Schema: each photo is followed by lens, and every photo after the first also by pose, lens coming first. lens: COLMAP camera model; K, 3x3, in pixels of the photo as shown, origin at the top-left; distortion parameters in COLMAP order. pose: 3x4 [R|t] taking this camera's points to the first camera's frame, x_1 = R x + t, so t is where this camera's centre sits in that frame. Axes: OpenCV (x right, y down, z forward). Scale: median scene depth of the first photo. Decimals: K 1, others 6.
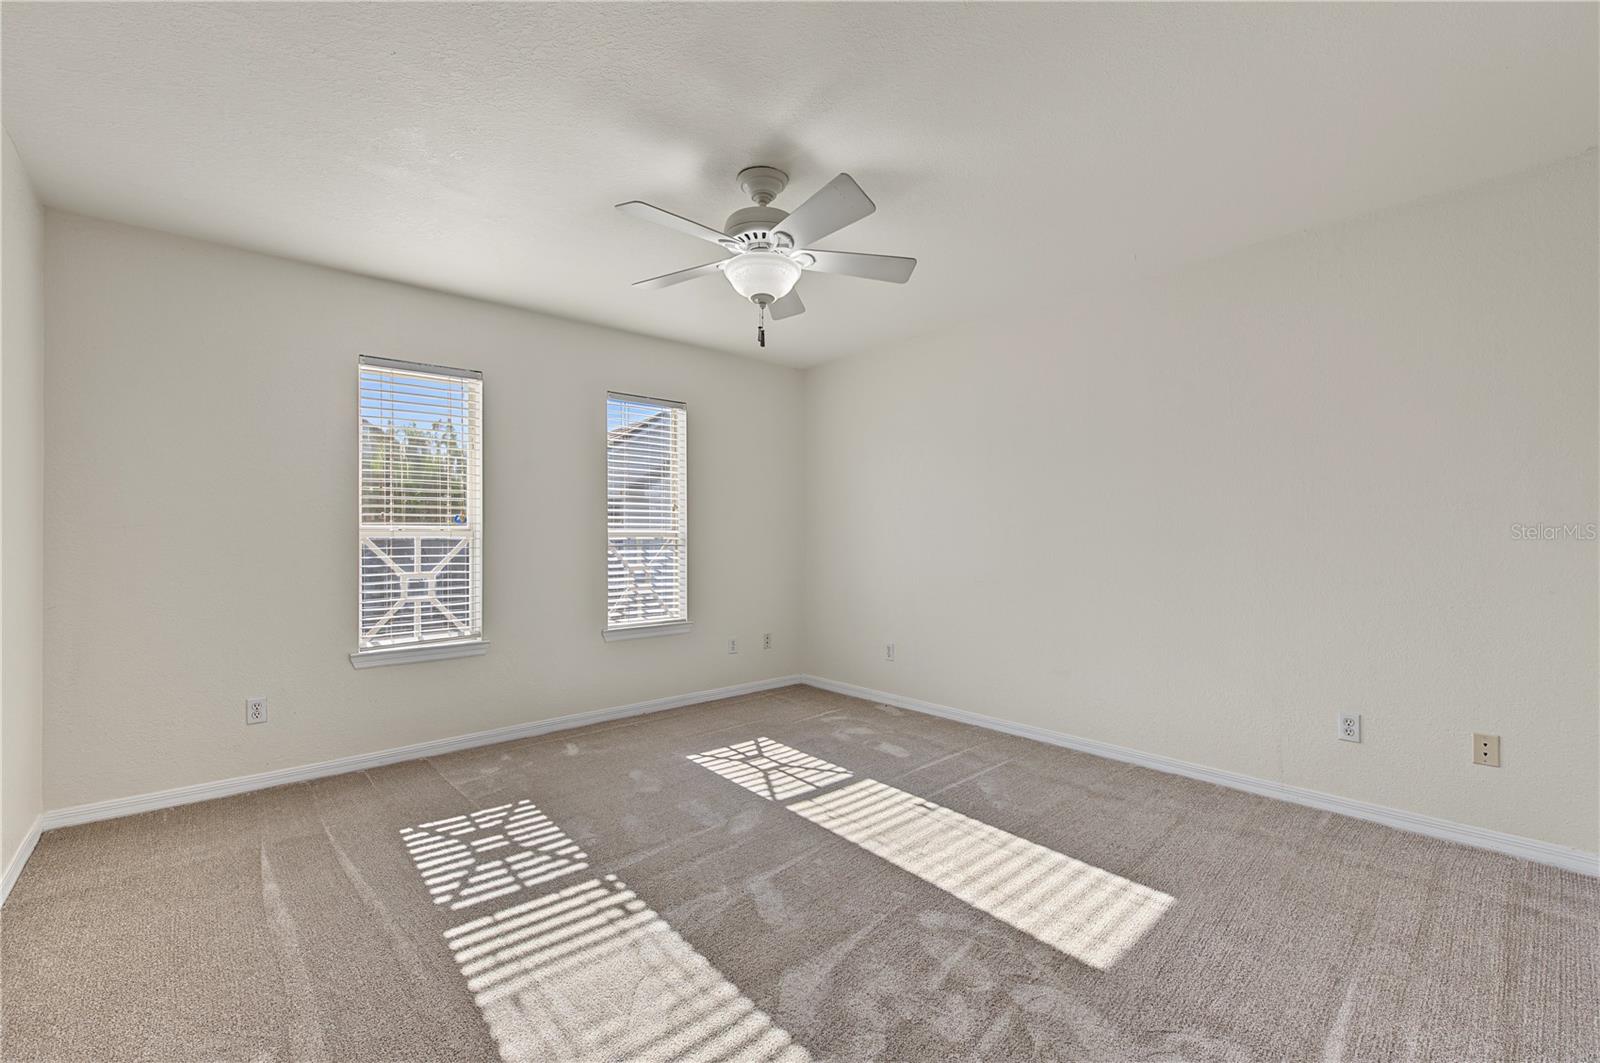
lens RADIAL K [[664.5, 0, 804.2], [0, 664.5, 534.6], [0, 0, 1]] dist [0.006108, -0.001385]
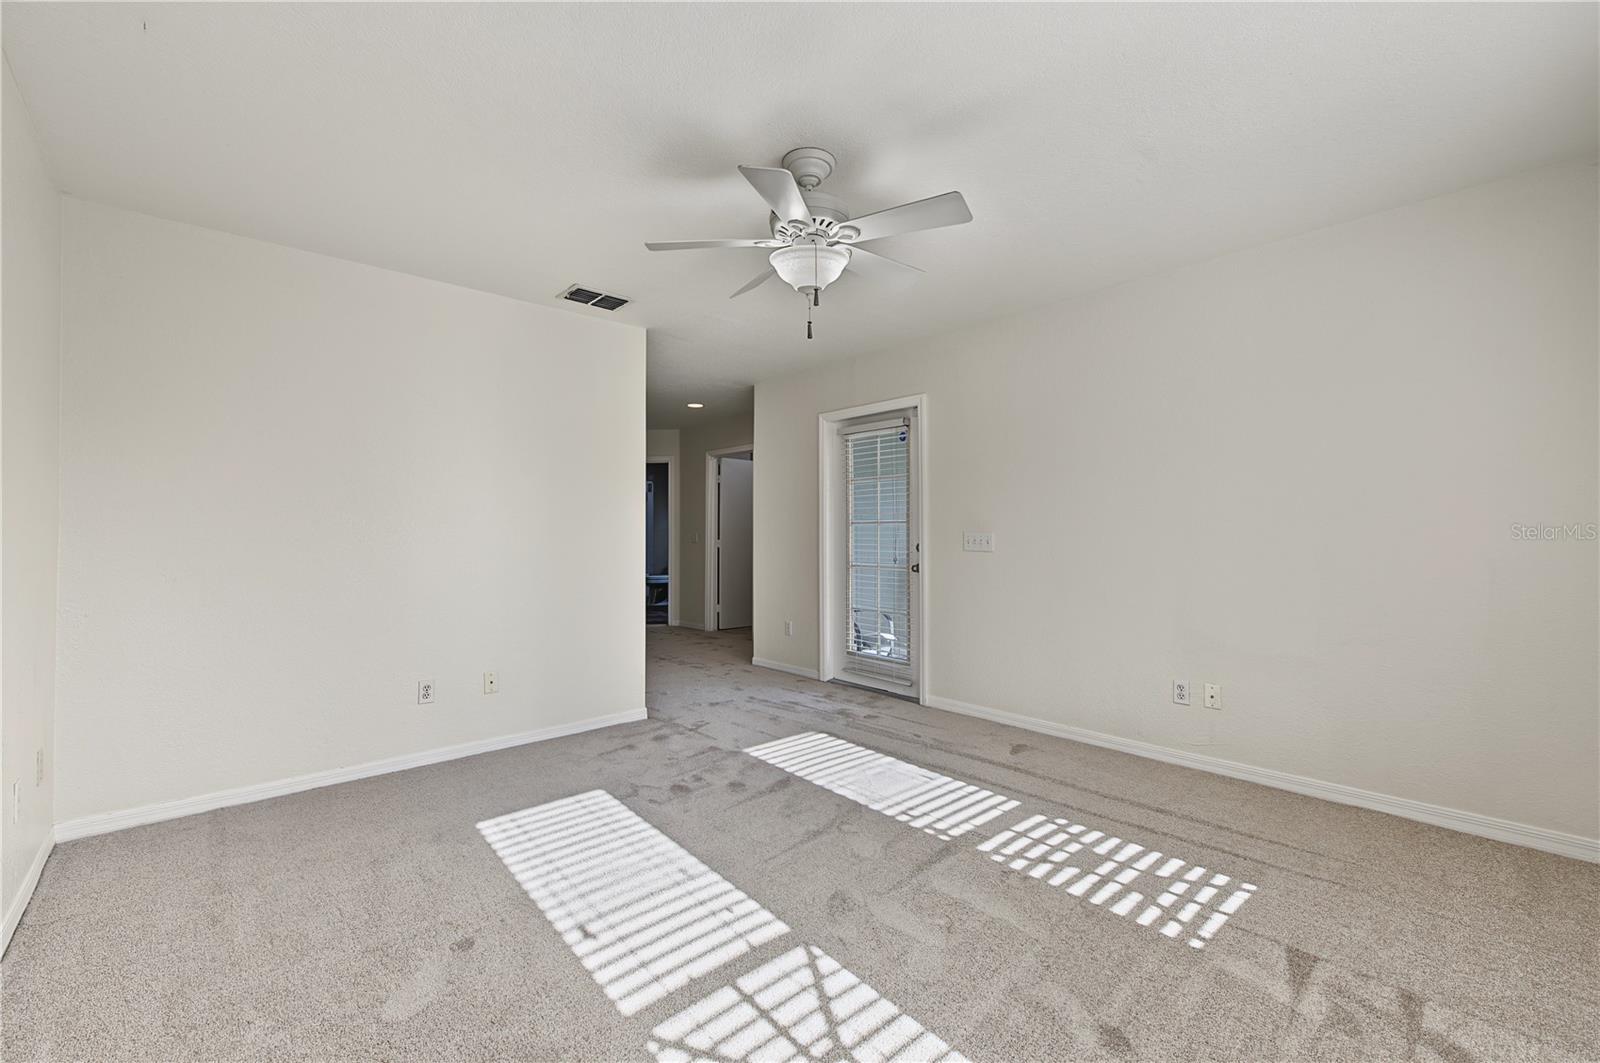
lens RADIAL K [[664.5, 0, 793.9], [0, 664.5, 534.8], [0, 0, 1]] dist [0.006108, -0.001385]
pose [[-0.999952, 0.004778, 0.008509, -0.041068], [0.004769, 0.999988, -0.001153, 0.005647], [-0.008514, -0.001113, -0.999963, 1.755030]]
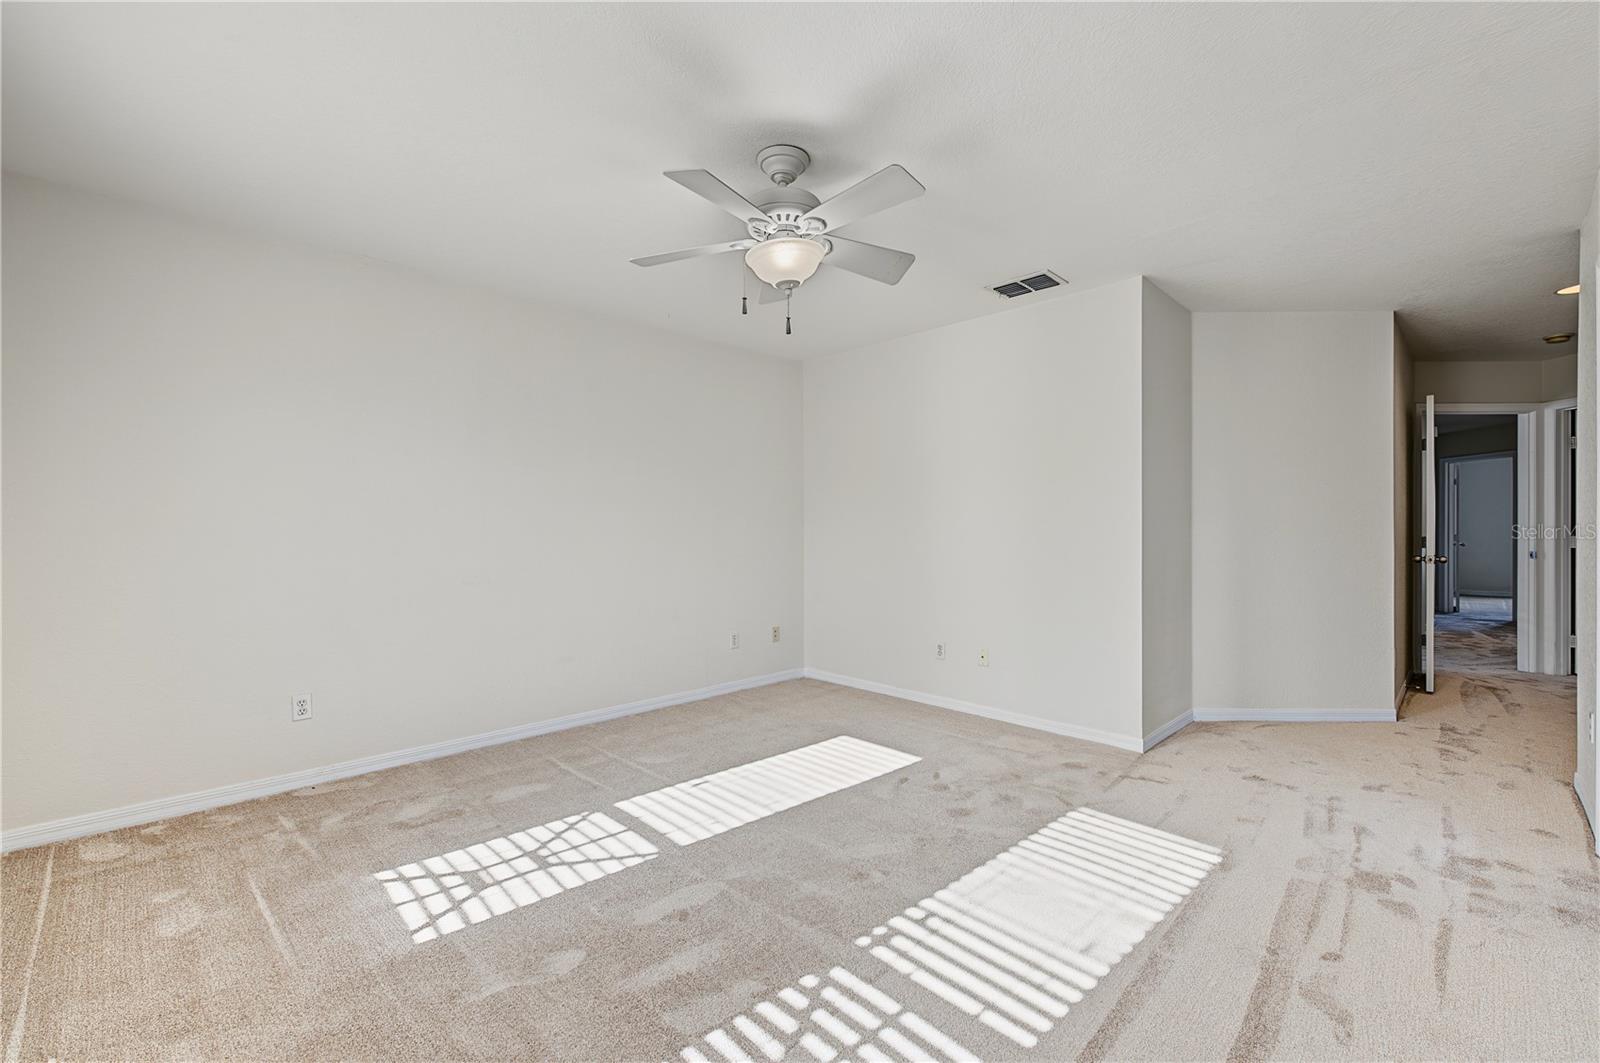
lens RADIAL K [[664.5, 0, 798.2], [0, 664.5, 531.9], [0, 0, 1]] dist [0.006108, -0.001385]
pose [[-0.028421, -0.003236, 0.999591, -0.916563], [-0.000541, 0.999995, 0.003222, 0.006325], [-0.999596, -0.000449, -0.028422, 0.914032]]
